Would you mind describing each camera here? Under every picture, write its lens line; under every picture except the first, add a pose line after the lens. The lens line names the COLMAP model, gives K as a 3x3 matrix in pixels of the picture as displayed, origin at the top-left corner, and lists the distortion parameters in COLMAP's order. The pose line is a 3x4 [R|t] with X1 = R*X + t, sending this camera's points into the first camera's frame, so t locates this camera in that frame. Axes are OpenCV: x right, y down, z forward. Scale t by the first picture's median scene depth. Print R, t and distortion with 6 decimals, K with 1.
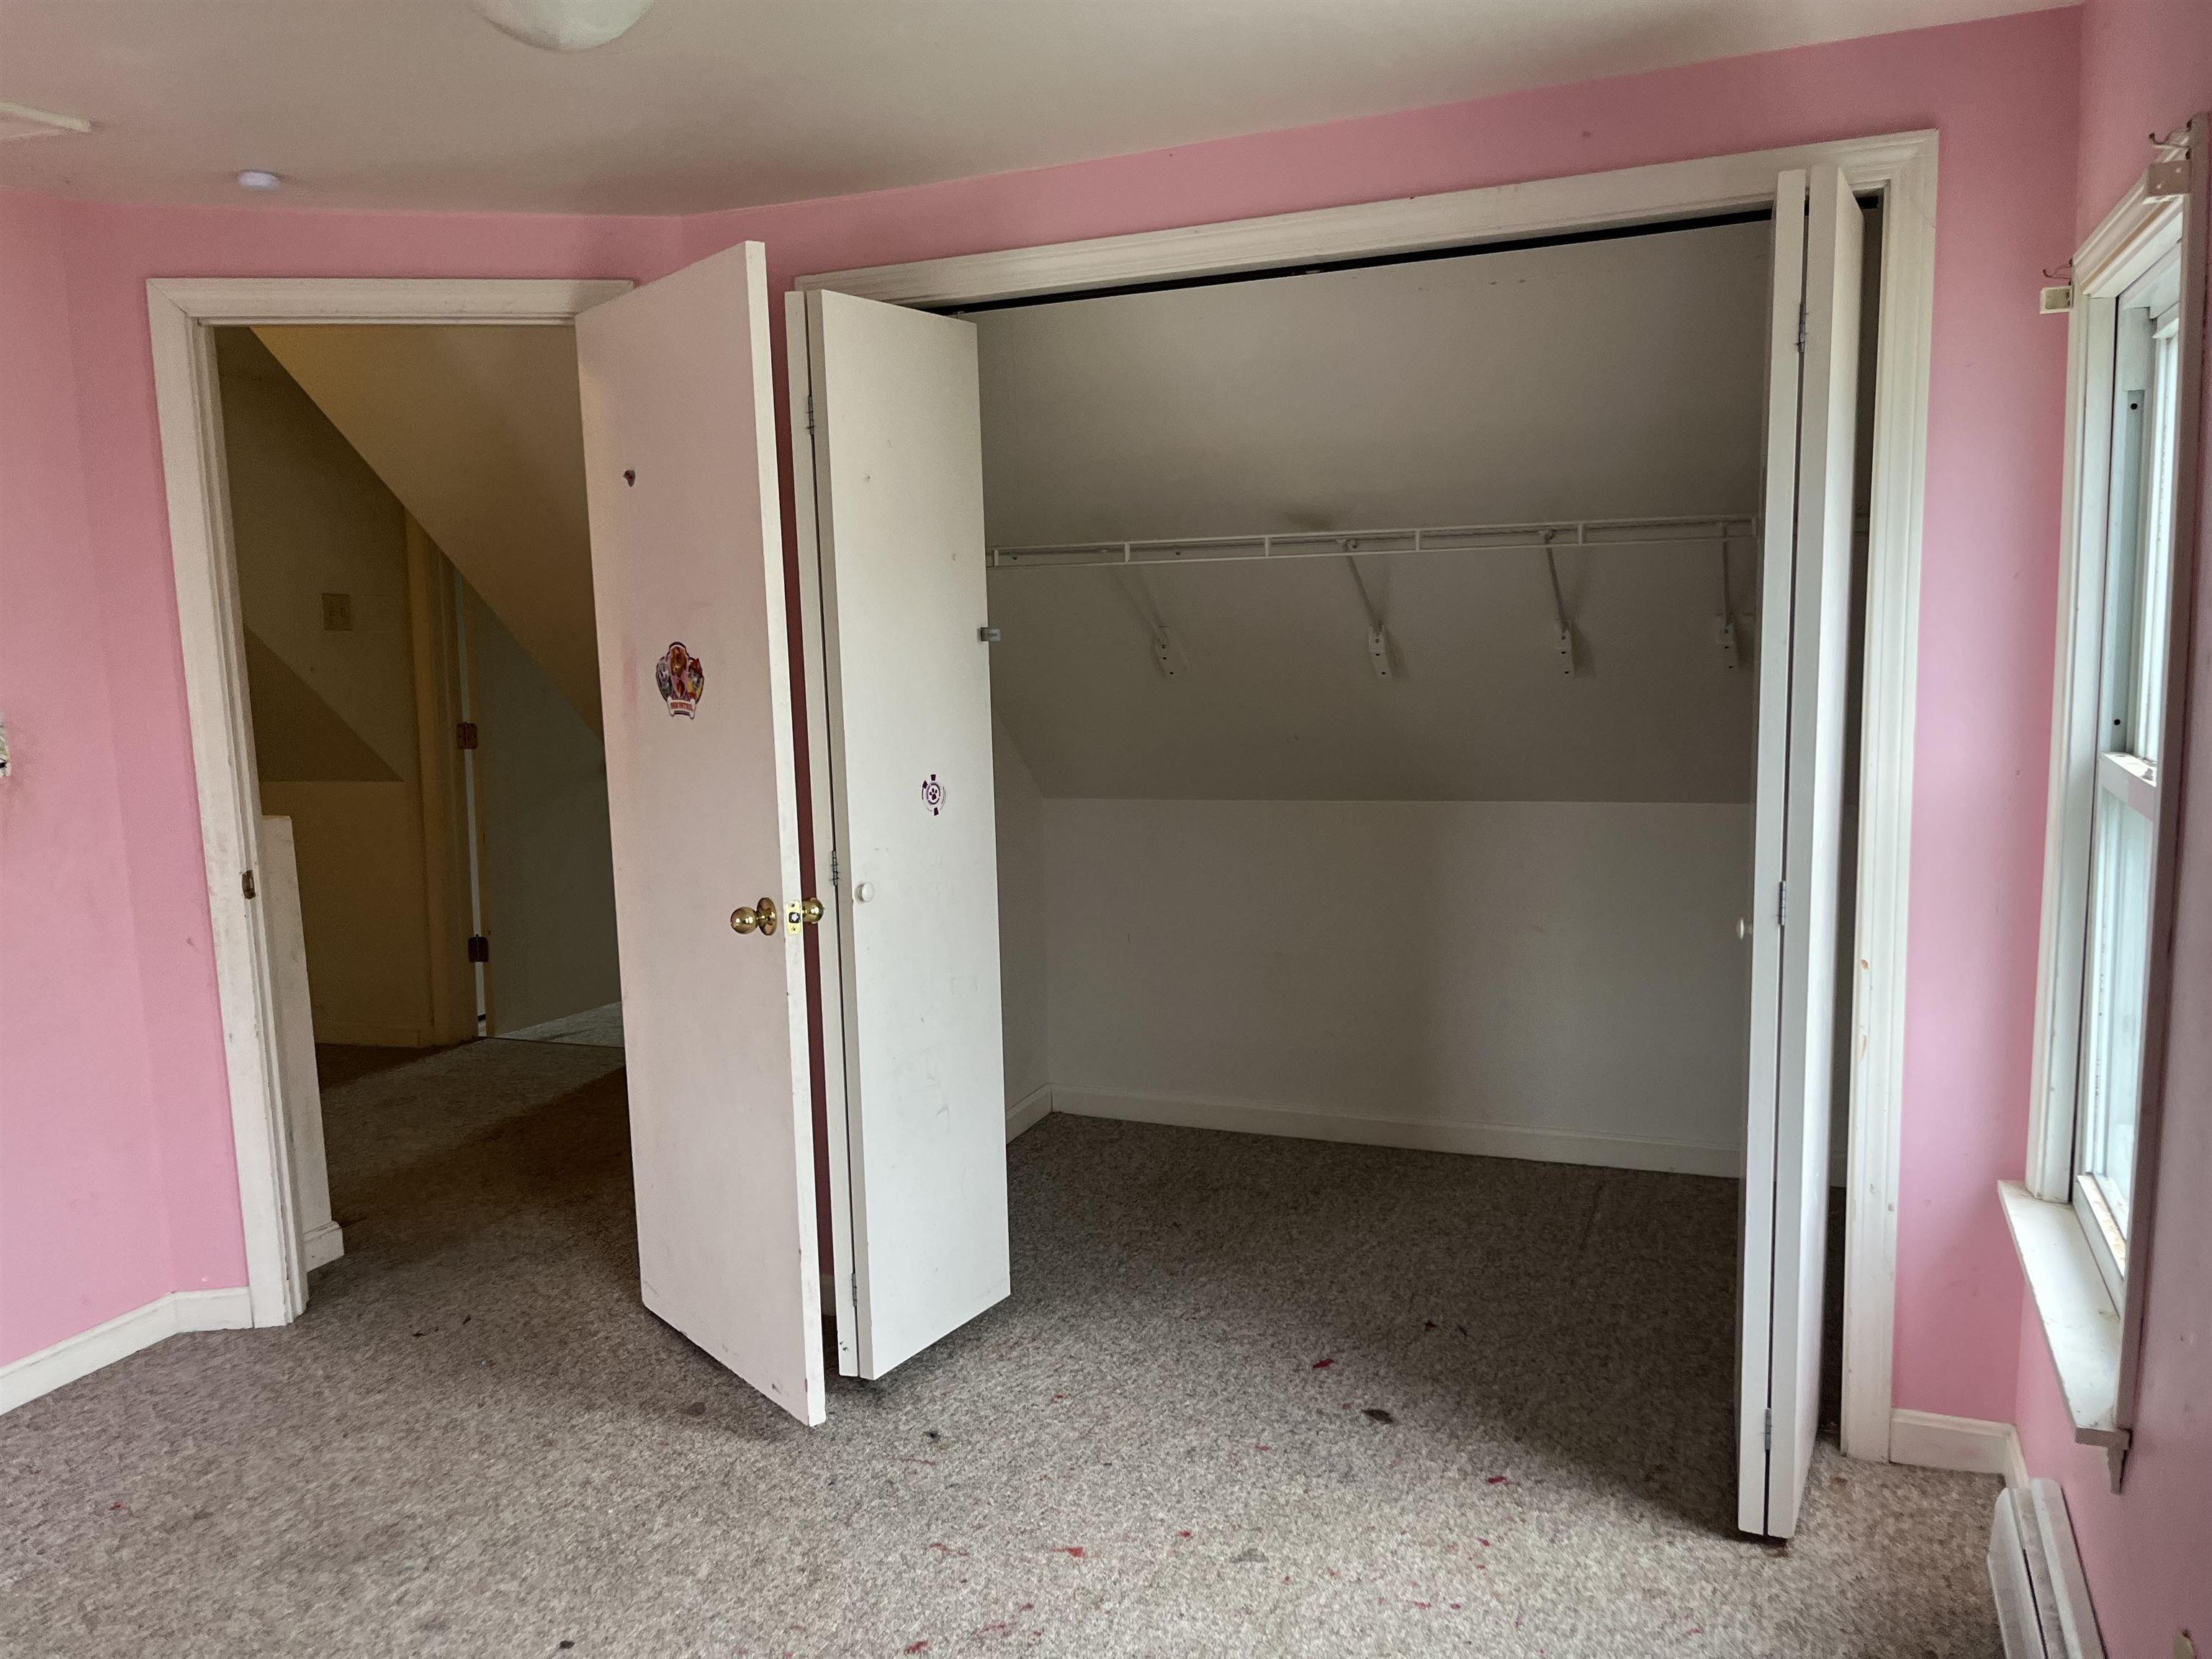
lens RADIAL K [[1673.6, 0, 1100.4], [0, 1673.6, 837.1], [0, 0, 1]] dist [0.055970, -0.081750]
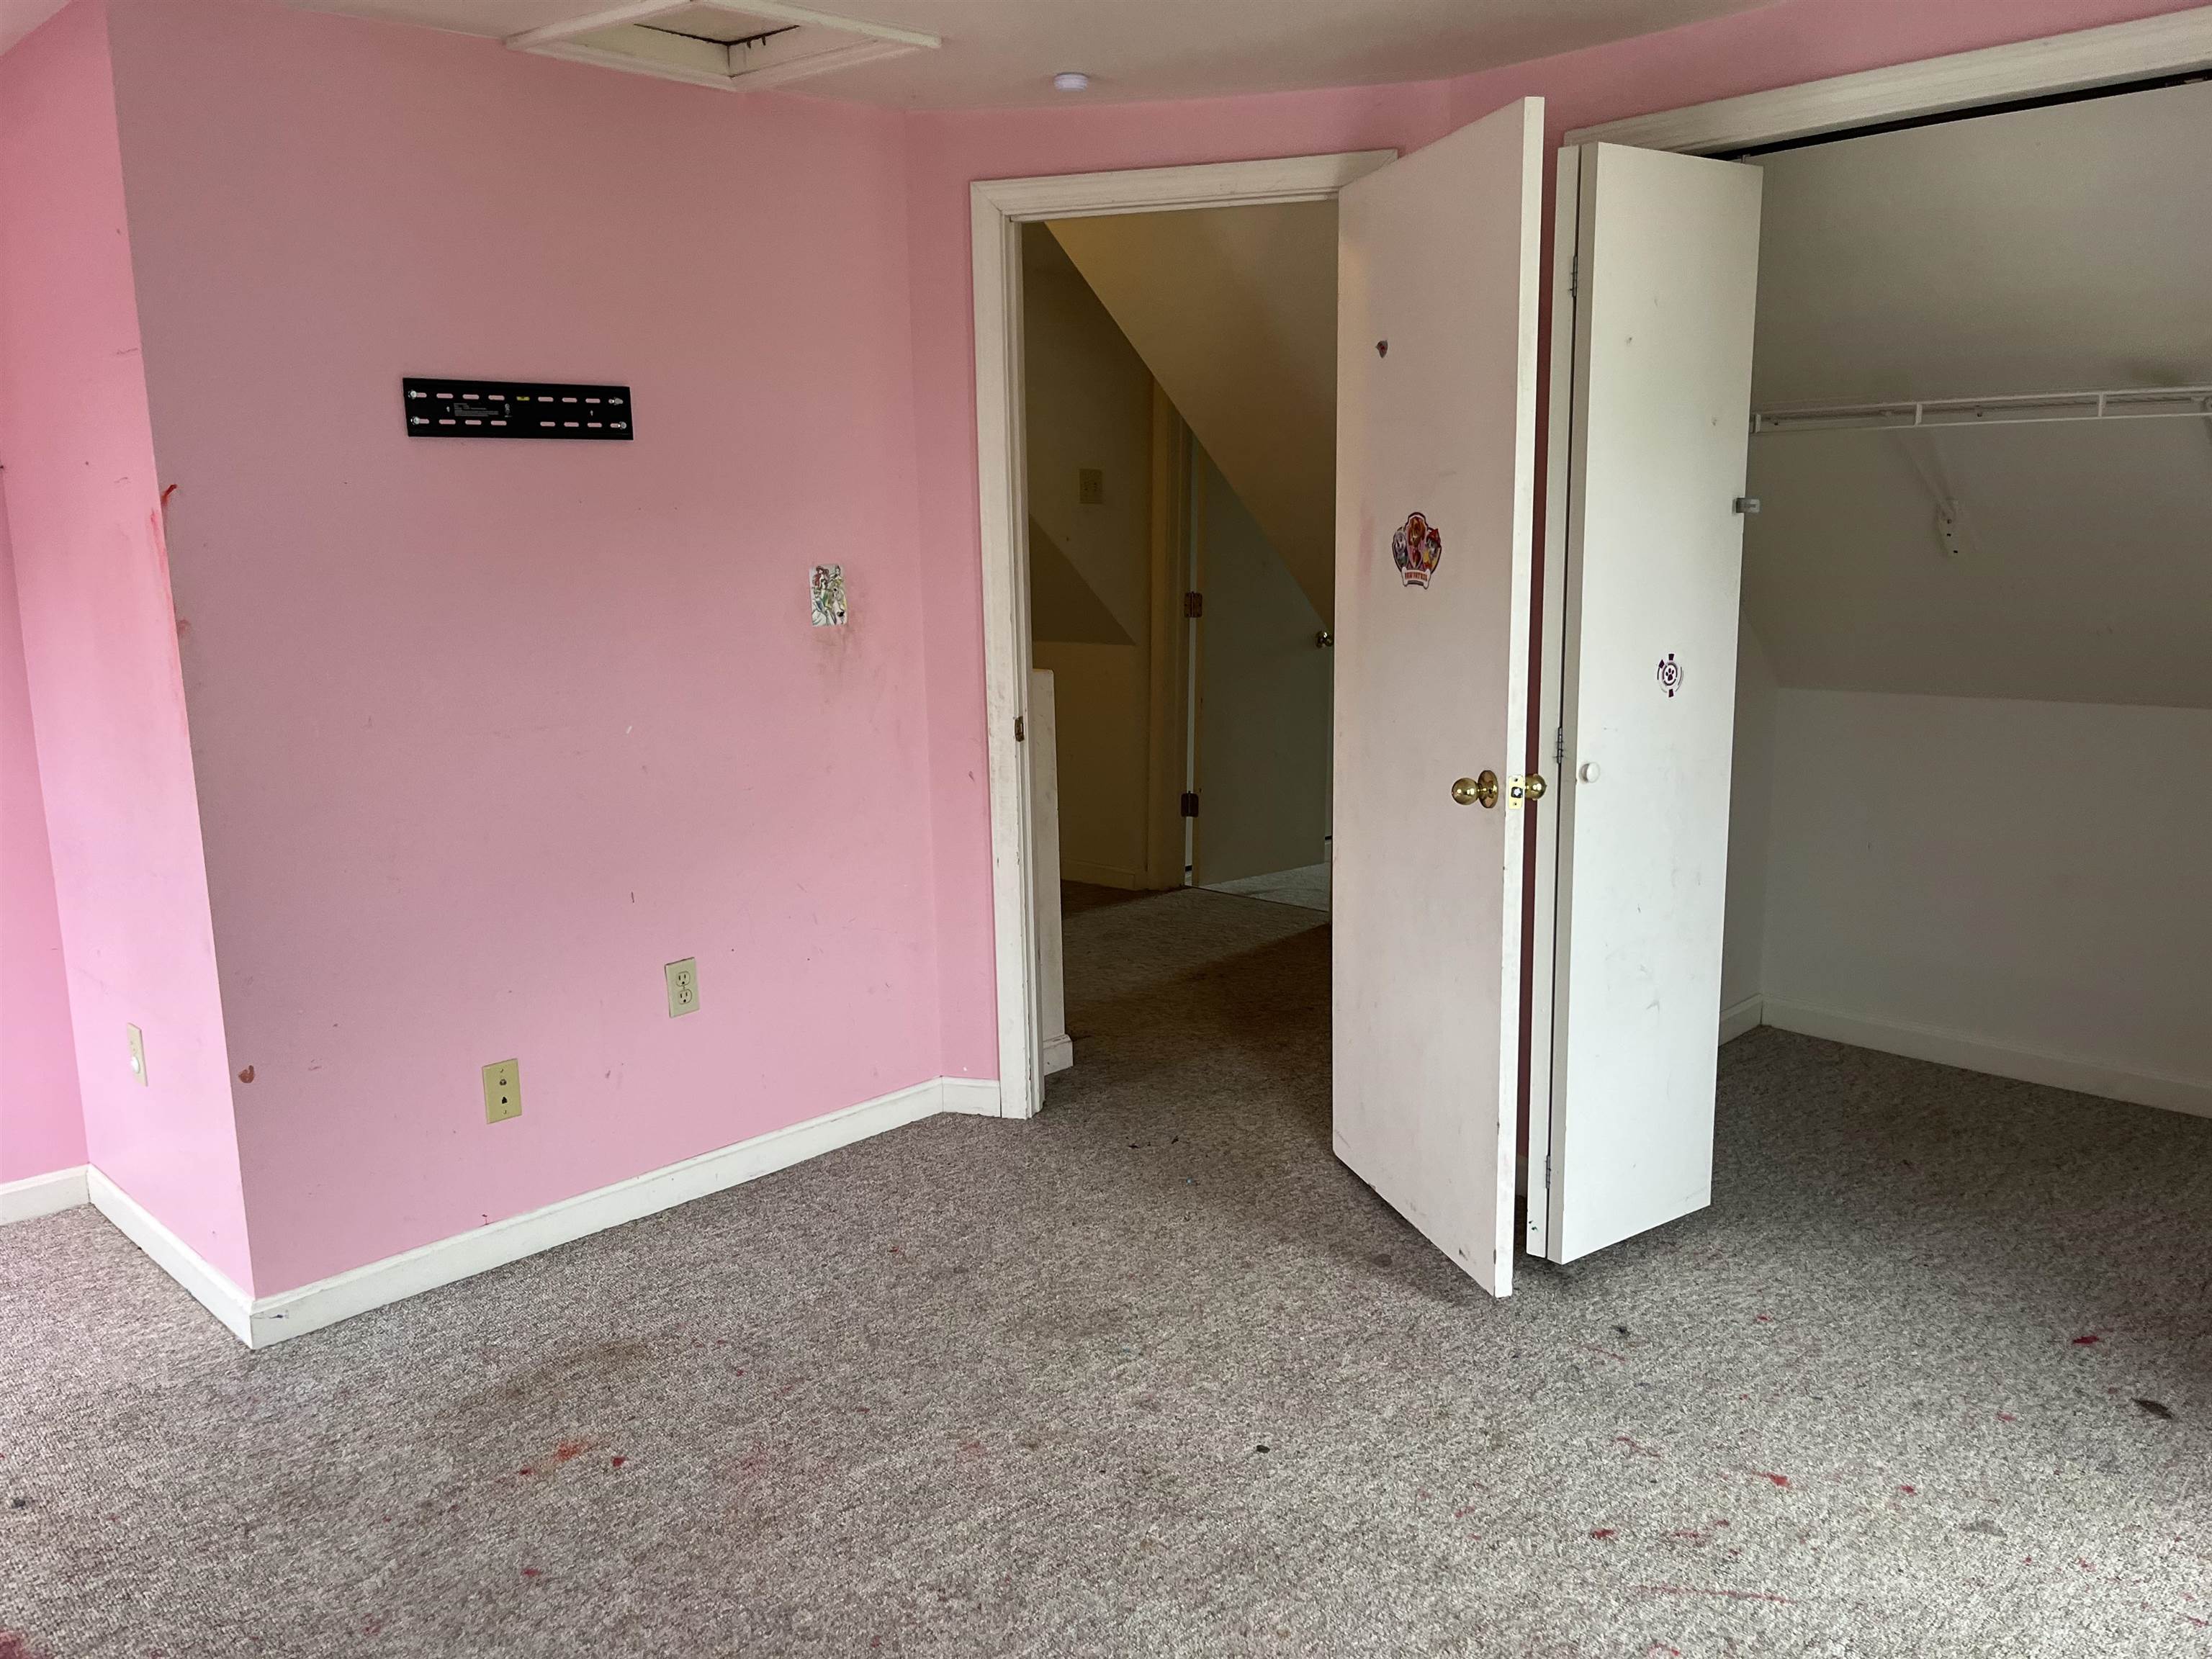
lens RADIAL K [[1673.6, 0, 1082.9], [0, 1673.6, 803.5], [0, 0, 1]] dist [0.055970, -0.081750]
pose [[0.918225, 0.075558, -0.388786, -0.029191], [-0.056182, 0.996556, 0.060985, 0.007763], [0.392055, -0.034155, 0.919307, -0.012774]]
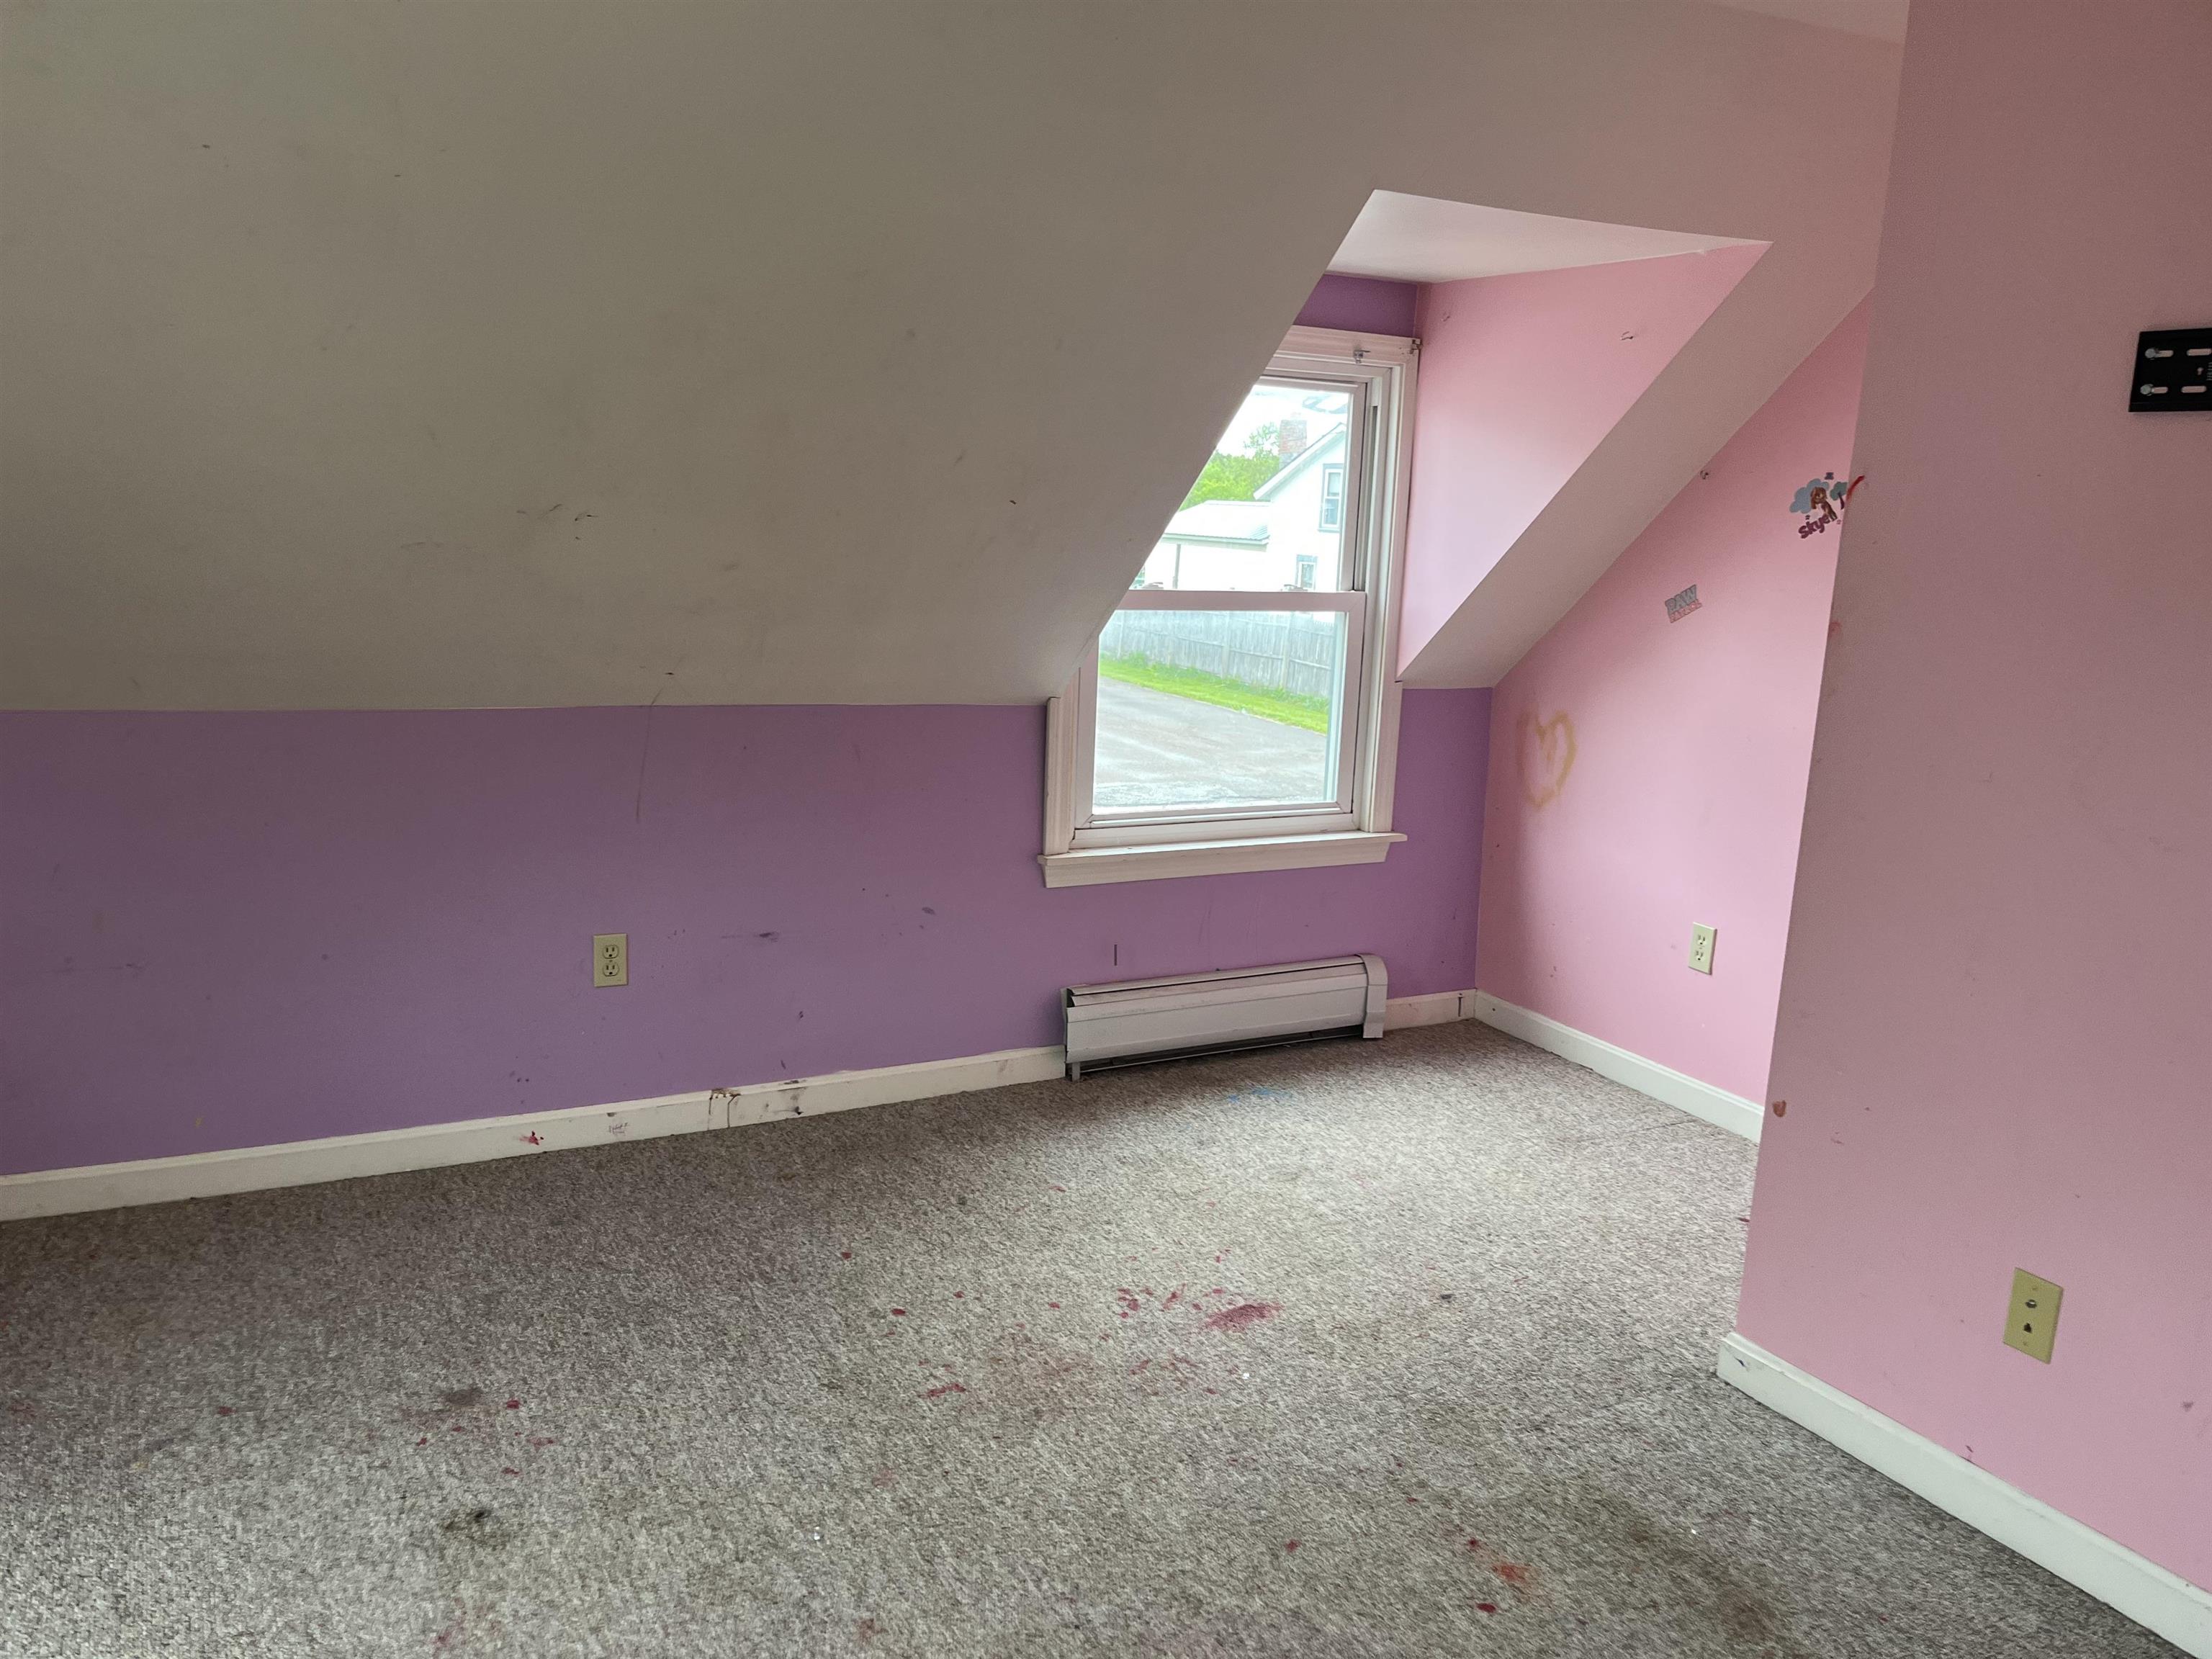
lens RADIAL K [[1673.6, 0, 1082.0], [0, 1673.6, 832.3], [0, 0, 1]] dist [0.055970, -0.081750]
pose [[-0.641340, 0.149599, -0.752531, 0.072832], [-0.124613, 0.947475, 0.294554, -0.120978], [0.757069, 0.282685, -0.589012, 0.963708]]
